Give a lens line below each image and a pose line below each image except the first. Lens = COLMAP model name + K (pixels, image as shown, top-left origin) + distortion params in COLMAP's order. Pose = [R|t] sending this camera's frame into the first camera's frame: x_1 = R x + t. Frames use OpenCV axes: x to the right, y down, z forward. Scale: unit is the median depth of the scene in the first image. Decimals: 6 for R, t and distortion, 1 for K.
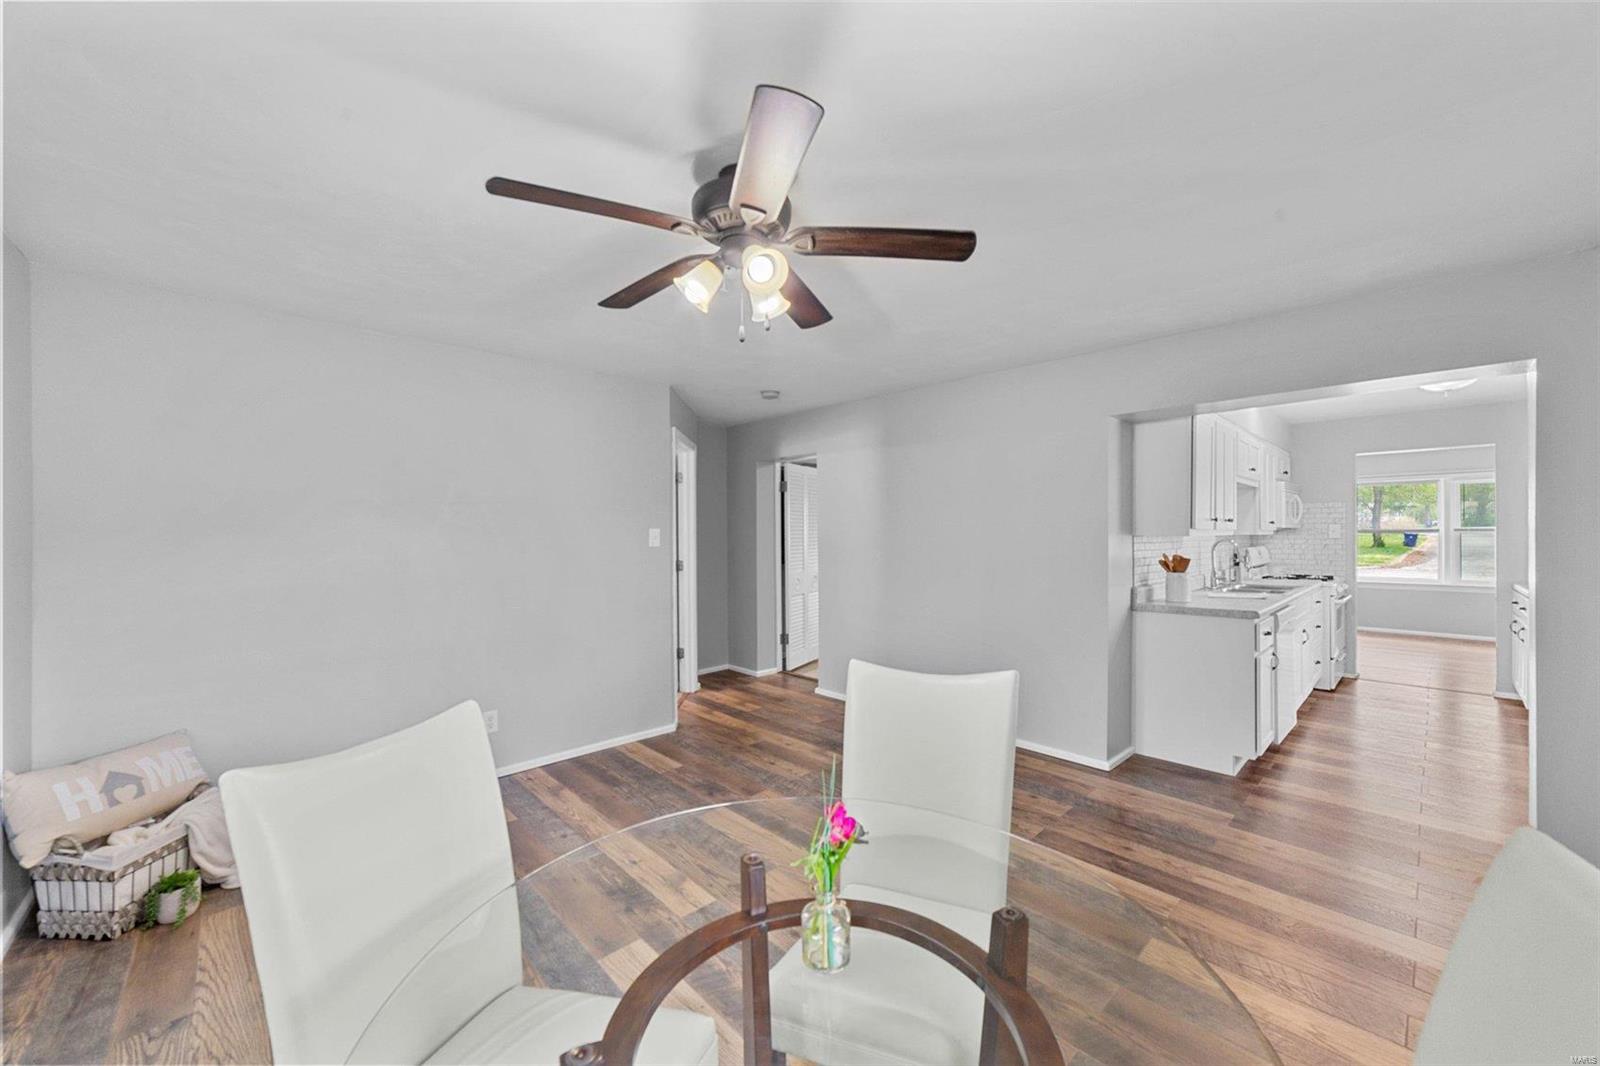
lens RADIAL K [[612.4, 0, 800.0], [0, 612.4, 533.0], [0, 0, 1]] dist [-0.017189, 0.010026]
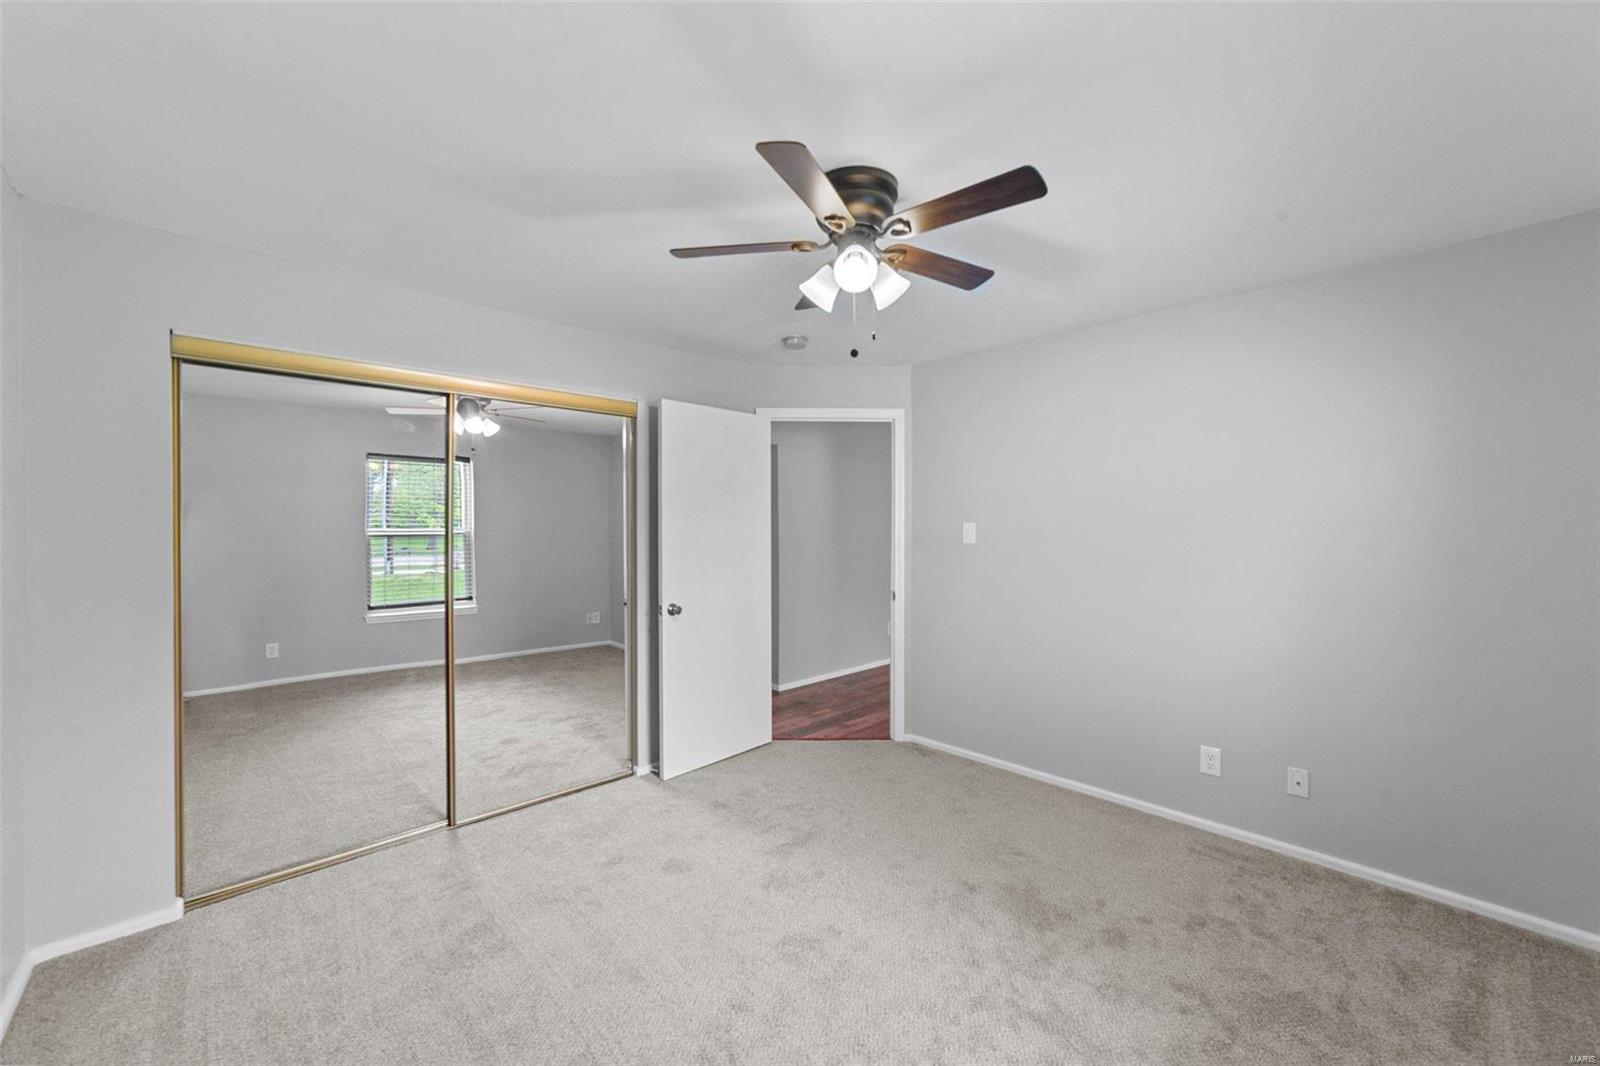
lens RADIAL K [[610.7, 0, 800.2], [0, 610.7, 529.7], [0, 0, 1]] dist [-0.026790, 0.009976]
pose [[-0.019464, 0.001564, 0.999809, -1.337311], [-0.002790, 0.999995, -0.001618, 0.008614], [-0.999807, -0.002821, -0.019460, 1.396899]]
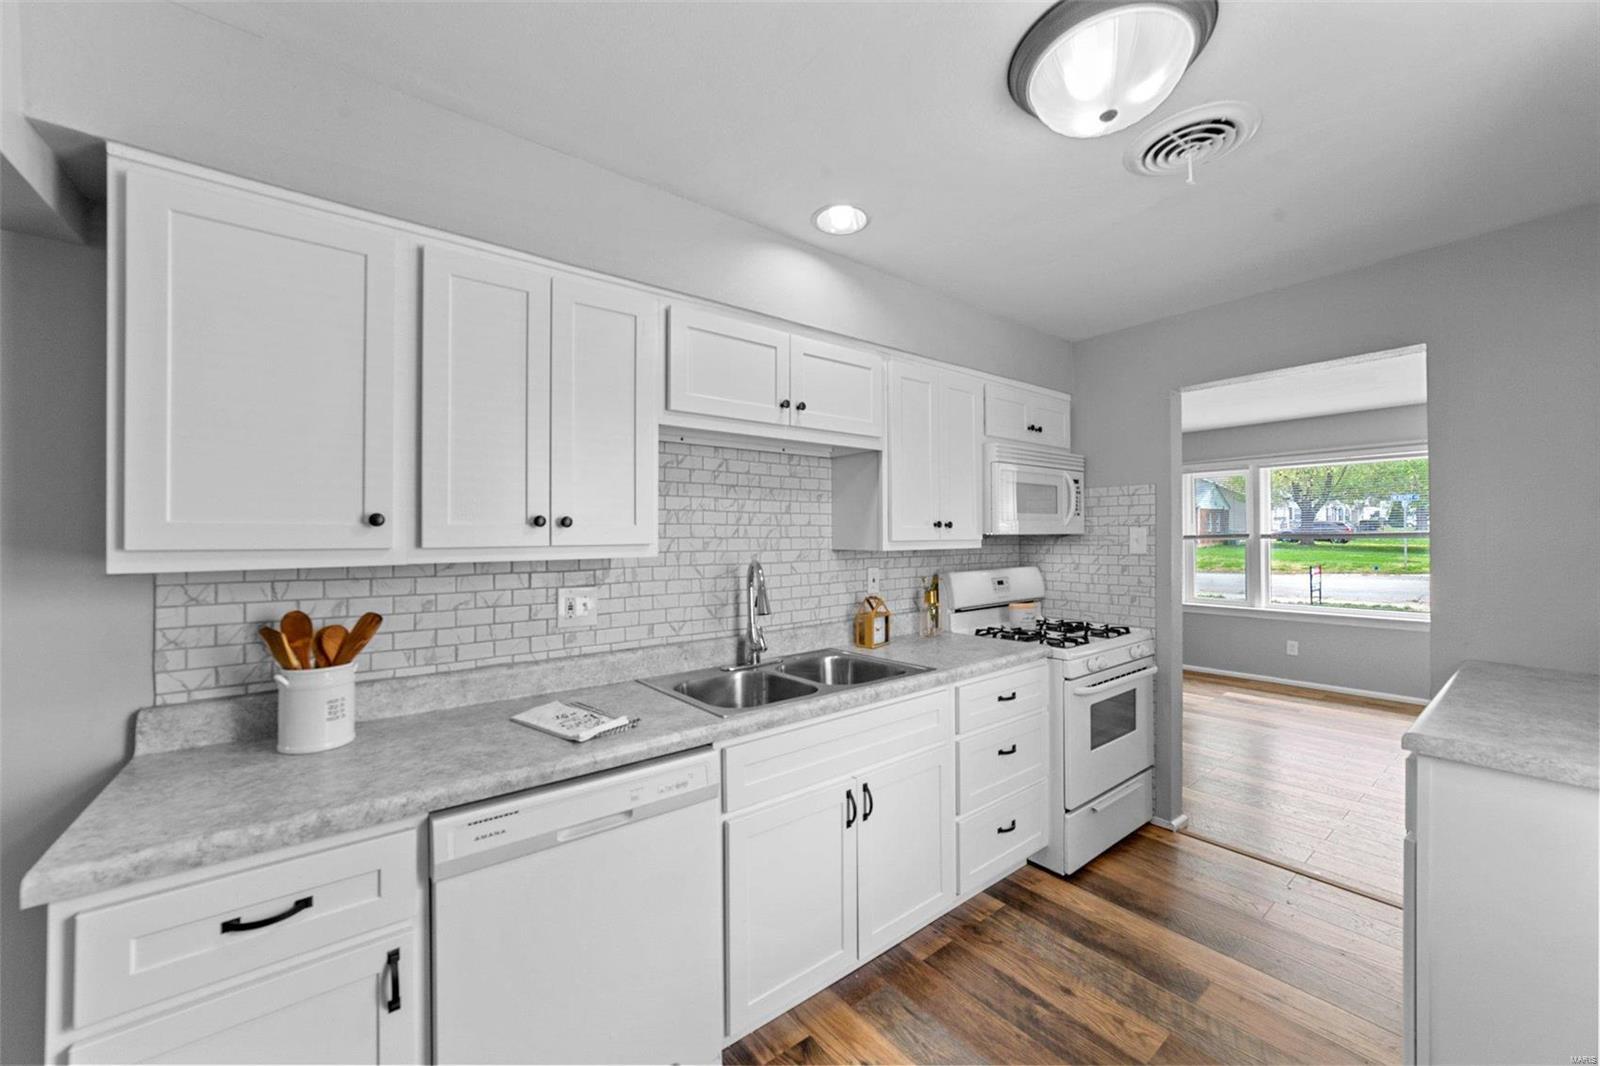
lens RADIAL K [[610.7, 0, 800.2], [0, 610.7, 529.7], [0, 0, 1]] dist [-0.026790, 0.009976]
pose [[0.995364, -0.004782, -0.096065, 0.984570], [0.004620, 0.999988, -0.001905, -0.018970], [0.096073, 0.001453, 0.995373, 0.691899]]
